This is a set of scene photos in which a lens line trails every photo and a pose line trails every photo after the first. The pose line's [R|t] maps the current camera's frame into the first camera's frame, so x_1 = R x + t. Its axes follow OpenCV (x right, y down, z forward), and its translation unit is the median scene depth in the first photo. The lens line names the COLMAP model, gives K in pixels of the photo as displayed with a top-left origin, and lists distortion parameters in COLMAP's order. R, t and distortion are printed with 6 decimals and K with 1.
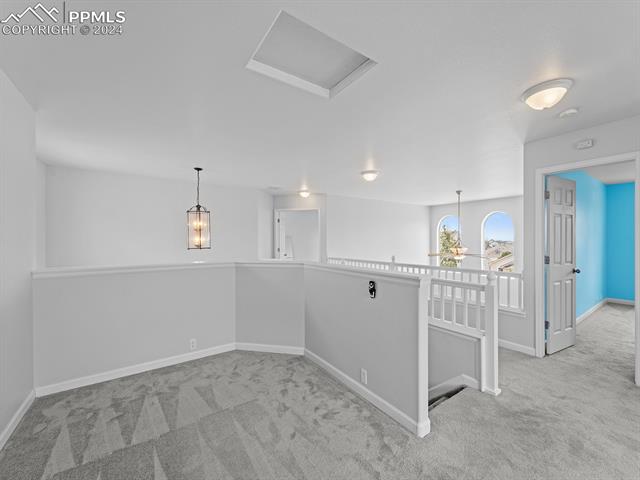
lens RADIAL K [[260.3, 0, 319.9], [0, 260.3, 240.8], [0, 0, 1]] dist [-0.000853, -0.000234]
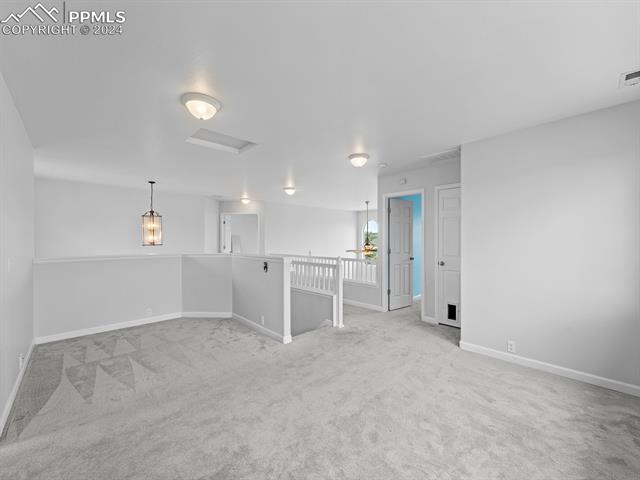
lens RADIAL K [[265.5, 0, 321.7], [0, 265.5, 239.9], [0, 0, 1]] dist [-0.000272, -0.000173]
pose [[0.989191, 0.001659, 0.146621, 0.242876], [-0.001180, 0.999994, -0.003350, 0.011351], [-0.146625, 0.003141, 0.989187, -0.603598]]
